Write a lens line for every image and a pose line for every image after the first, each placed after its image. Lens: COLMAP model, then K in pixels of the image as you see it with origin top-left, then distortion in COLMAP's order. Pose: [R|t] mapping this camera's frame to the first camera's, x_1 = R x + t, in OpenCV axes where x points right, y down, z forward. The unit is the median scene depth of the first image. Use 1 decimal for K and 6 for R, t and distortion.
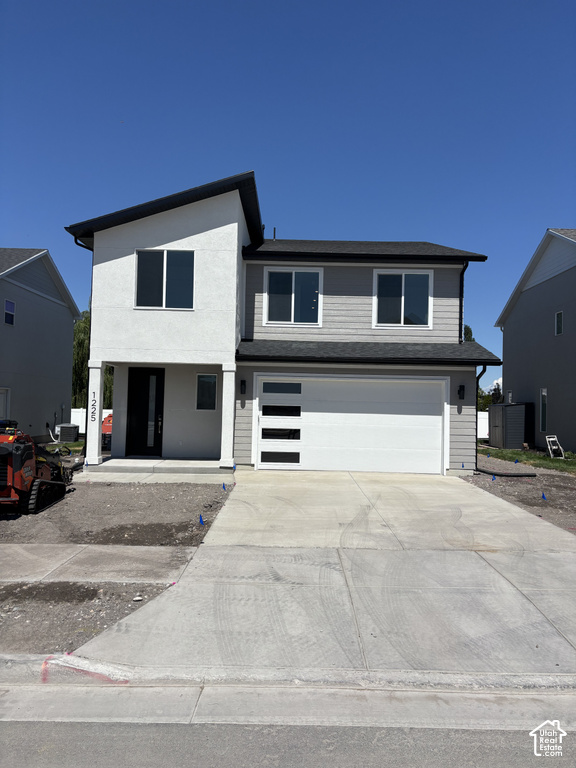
lens RADIAL K [[583.8, 0, 292.2], [0, 583.8, 384.5], [0, 0, 1]] dist [0.106449, -0.154206]
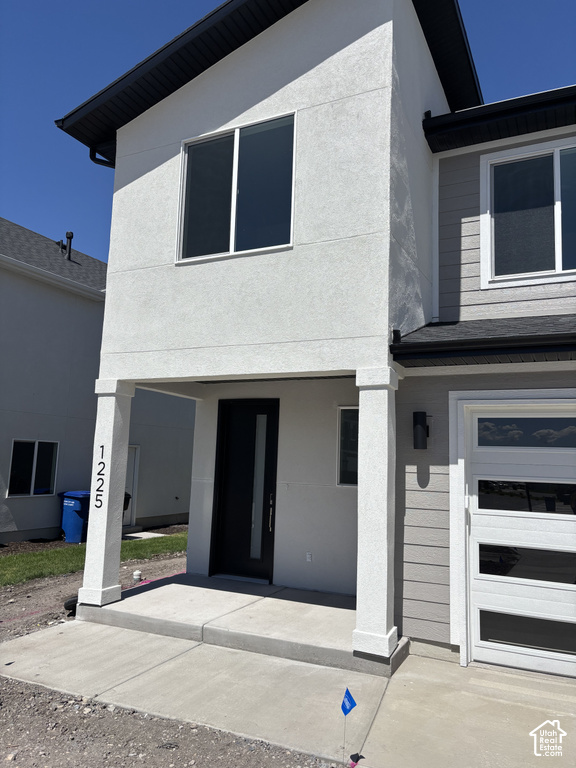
lens RADIAL K [[583.8, 0, 292.2], [0, 583.8, 384.5], [0, 0, 1]] dist [0.106449, -0.154206]
pose [[0.898537, -0.051937, -0.435815, 0.009926], [0.005082, 0.994138, -0.107996, 0.015213], [0.438869, 0.094824, 0.893534, 0.606390]]
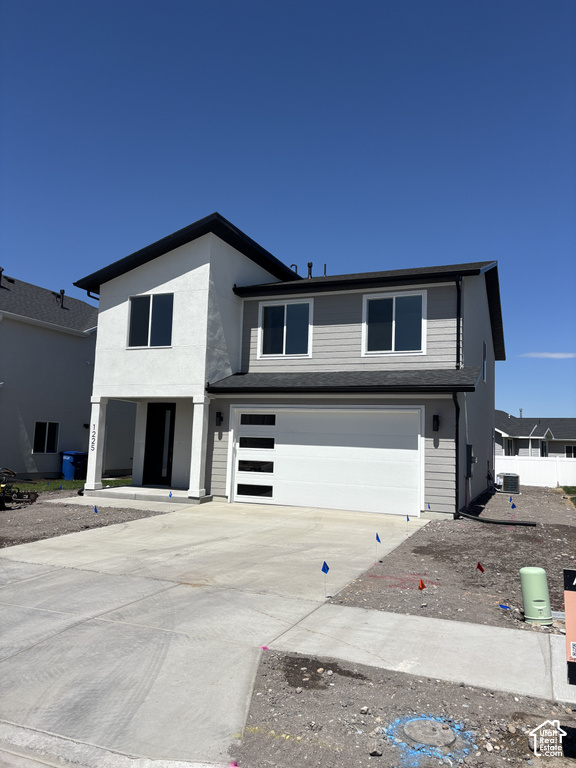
lens RADIAL K [[583.8, 0, 292.2], [0, 583.8, 384.5], [0, 0, 1]] dist [0.106449, -0.154206]
pose [[0.922658, -0.030736, -0.384393, 0.424799], [0.001670, 0.997128, -0.075721, 0.021482], [0.385616, 0.069223, 0.920059, 0.100034]]
